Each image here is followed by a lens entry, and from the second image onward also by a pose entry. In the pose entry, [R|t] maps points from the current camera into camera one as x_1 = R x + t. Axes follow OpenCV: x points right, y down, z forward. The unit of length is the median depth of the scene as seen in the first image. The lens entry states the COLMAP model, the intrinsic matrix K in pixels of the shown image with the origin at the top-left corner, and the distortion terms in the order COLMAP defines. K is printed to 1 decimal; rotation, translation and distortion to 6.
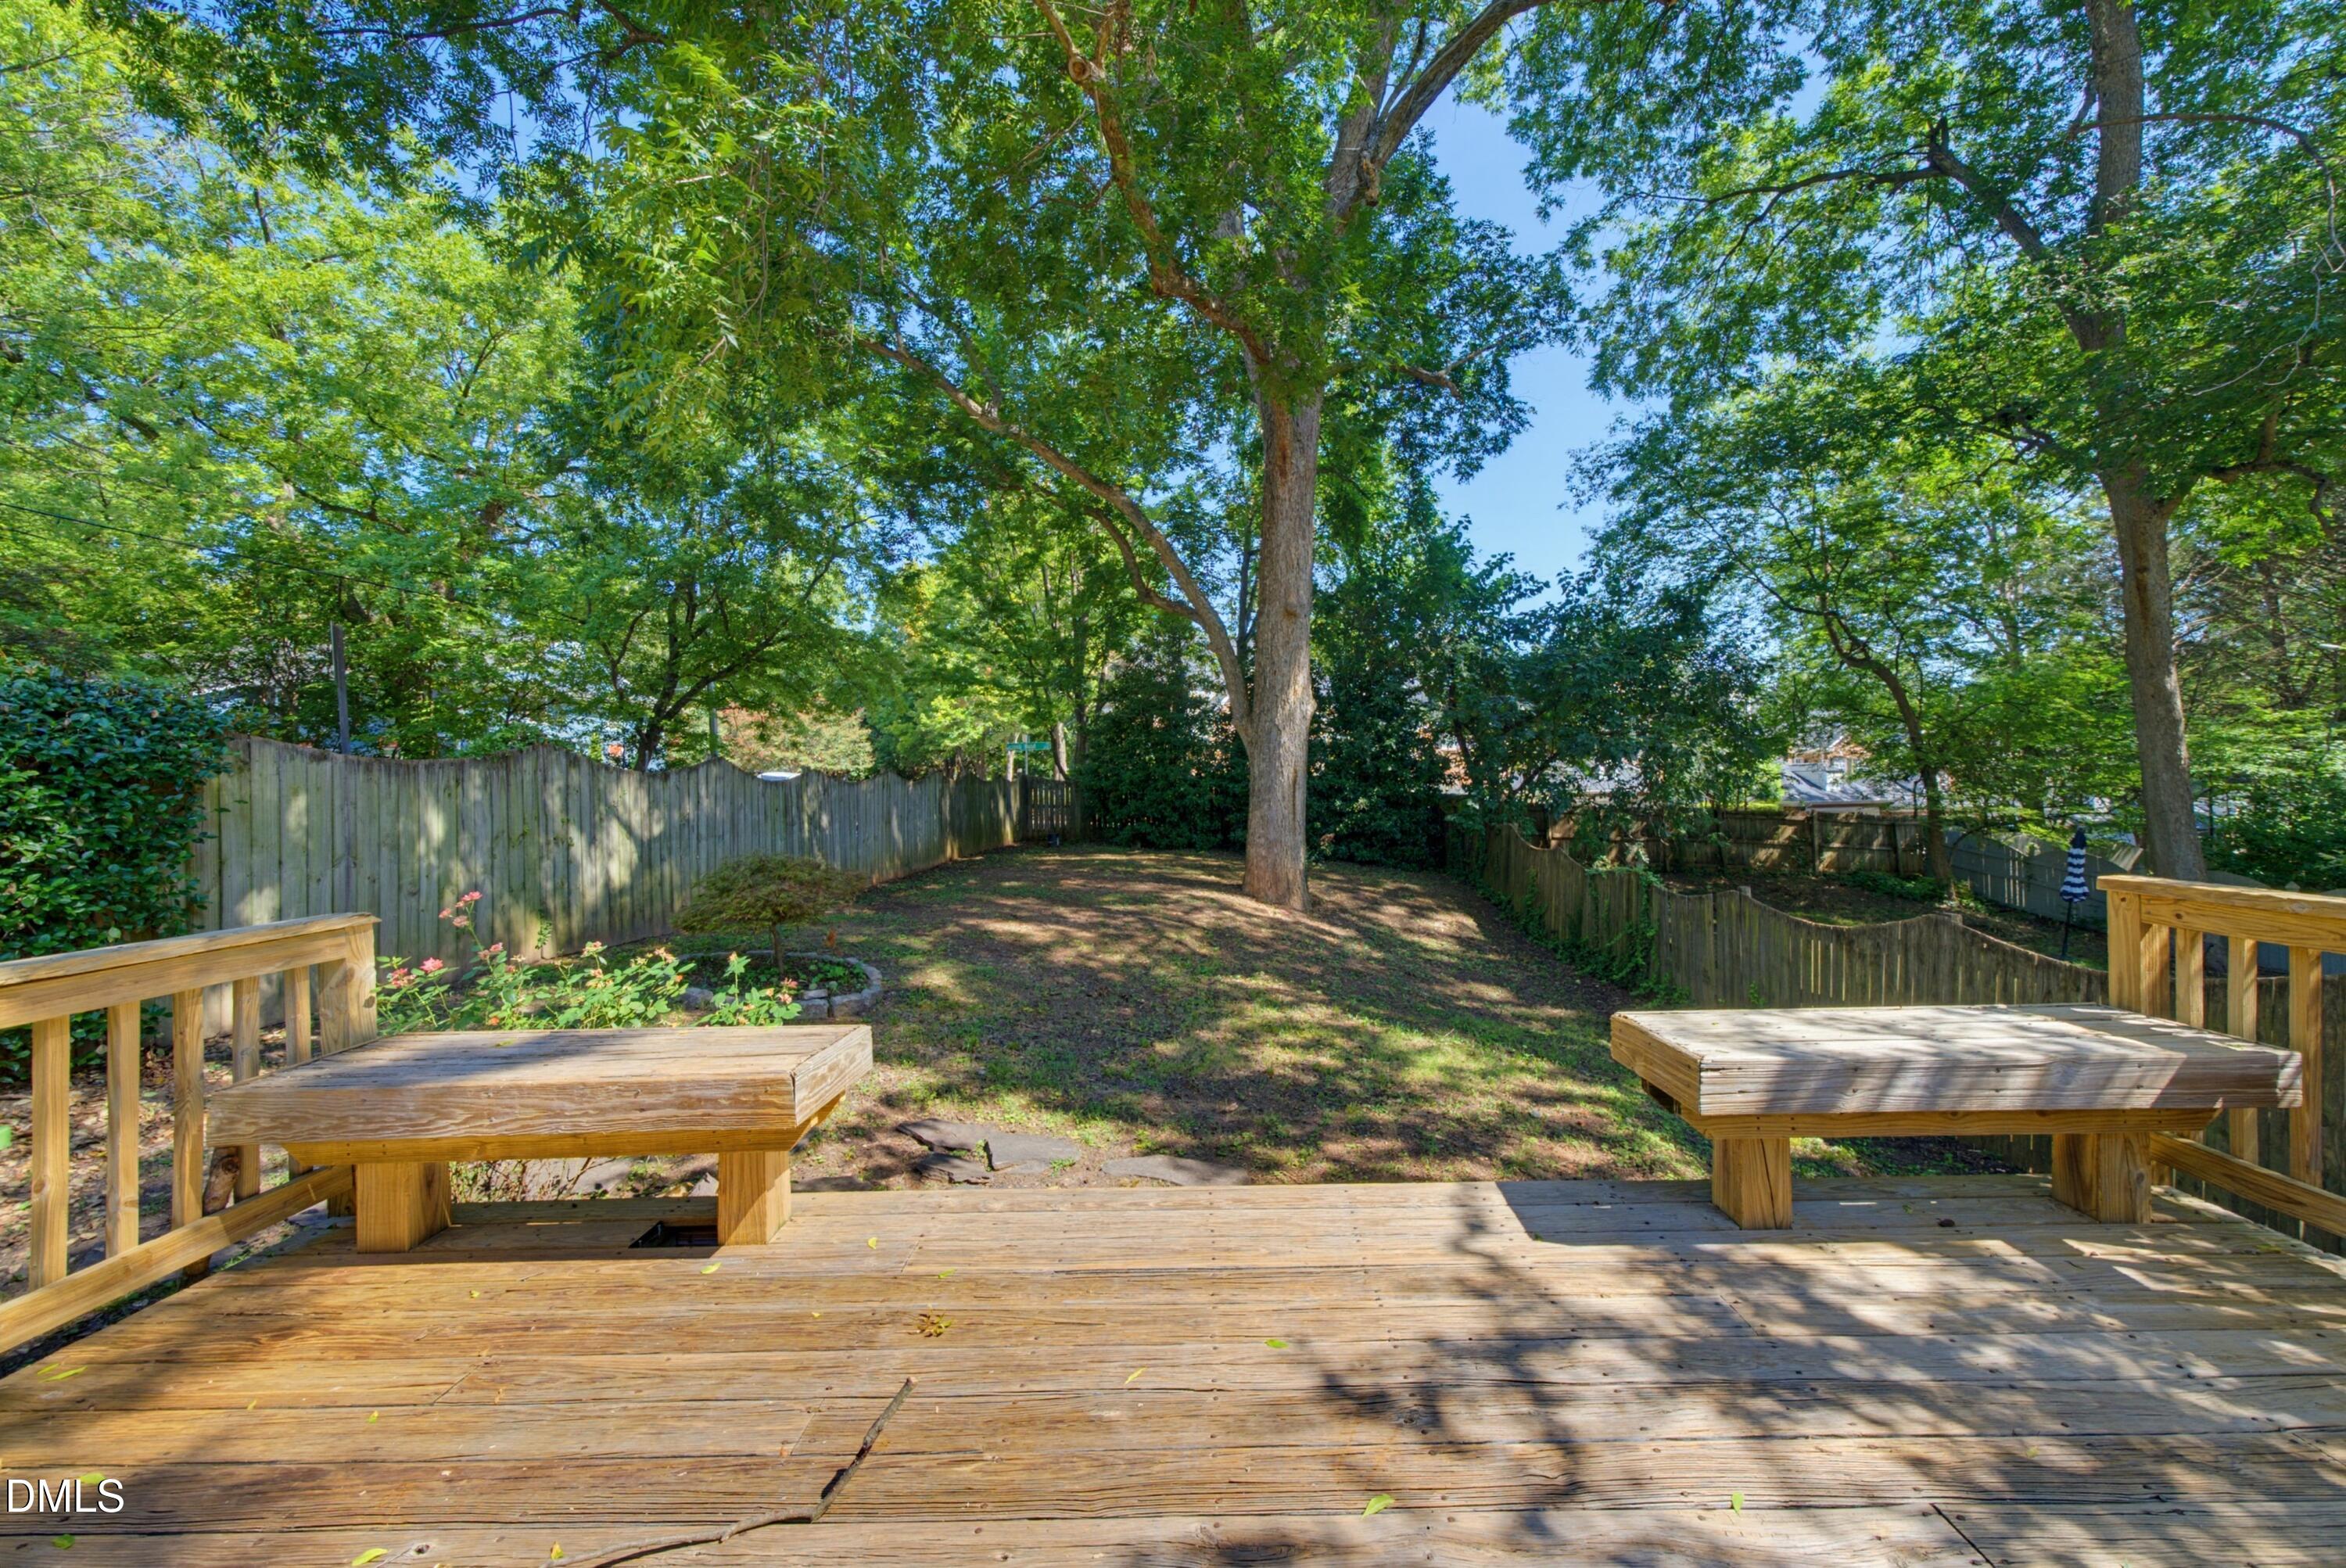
lens RADIAL K [[829.4, 0, 1181.9], [0, 829.4, 775.8], [0, 0, 1]] dist [-0.000407, -0.000028]
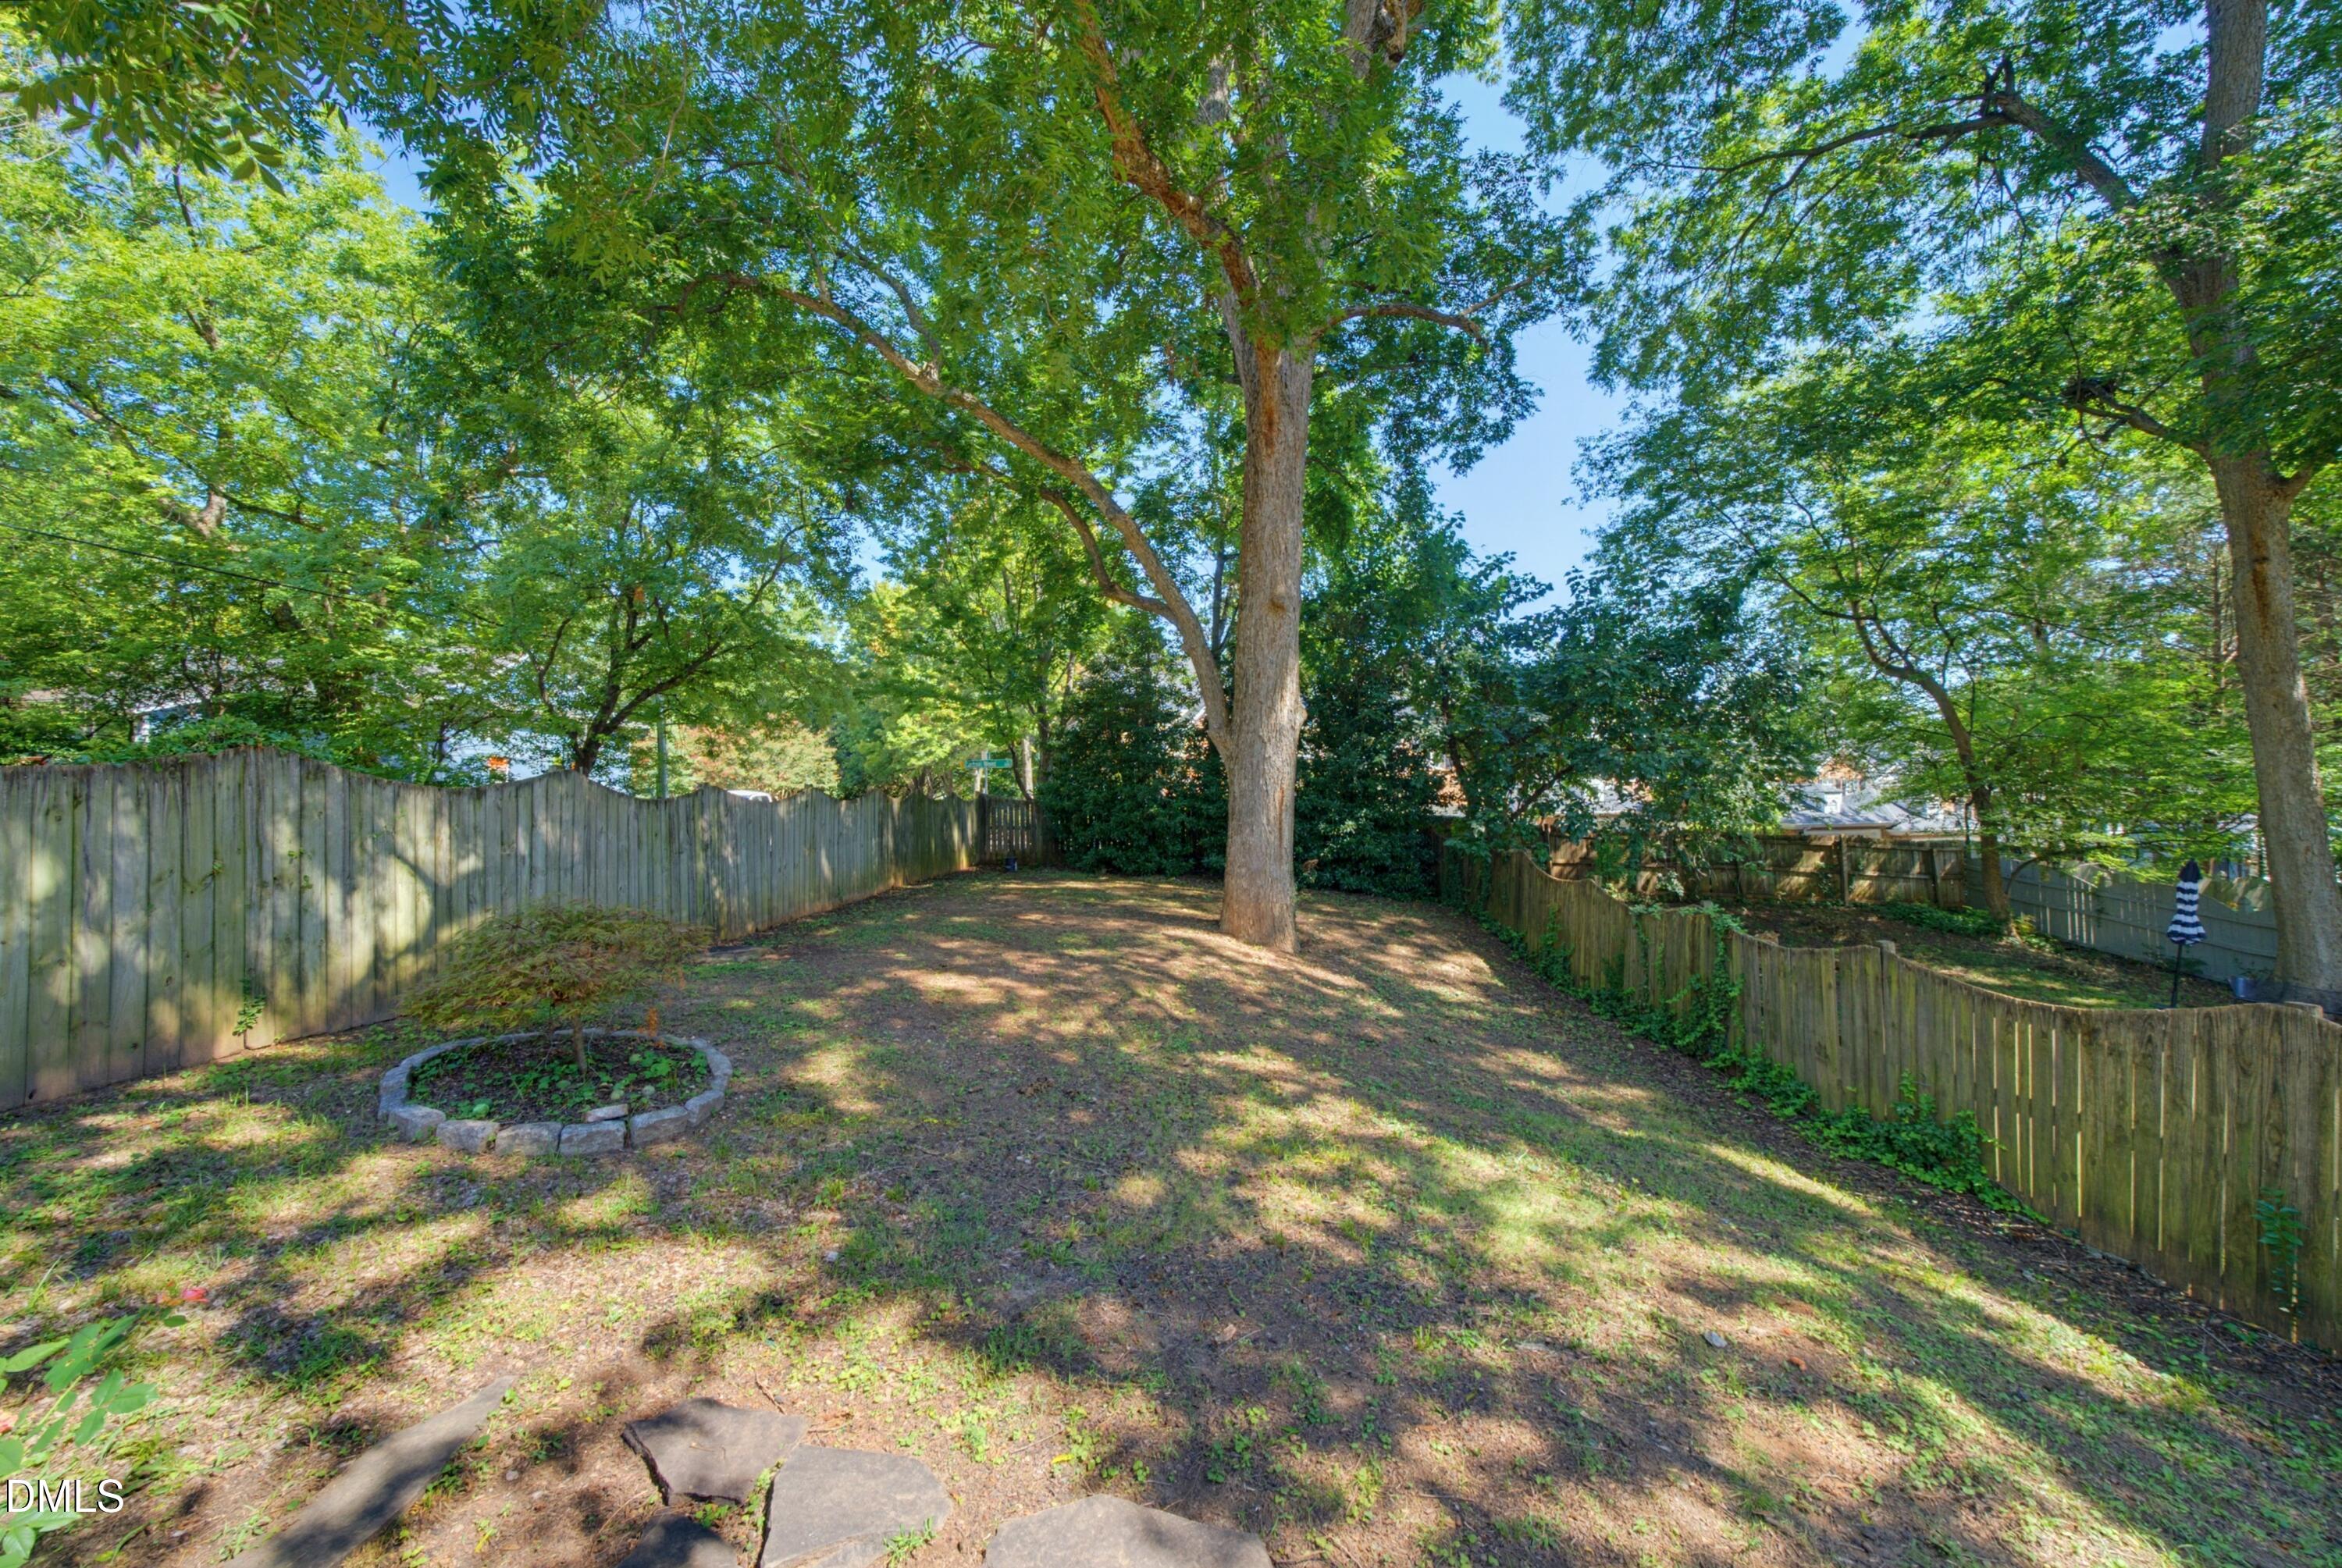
lens RADIAL K [[795.7, 0, 1160.8], [0, 795.7, 816.8], [0, 0, 1]] dist [-0.000603, -0.000063]
pose [[0.999900, 0.002103, 0.013986, -0.001786], [-0.002481, 0.999630, 0.027070, 0.000235], [-0.013924, -0.027102, 0.999536, 0.121781]]
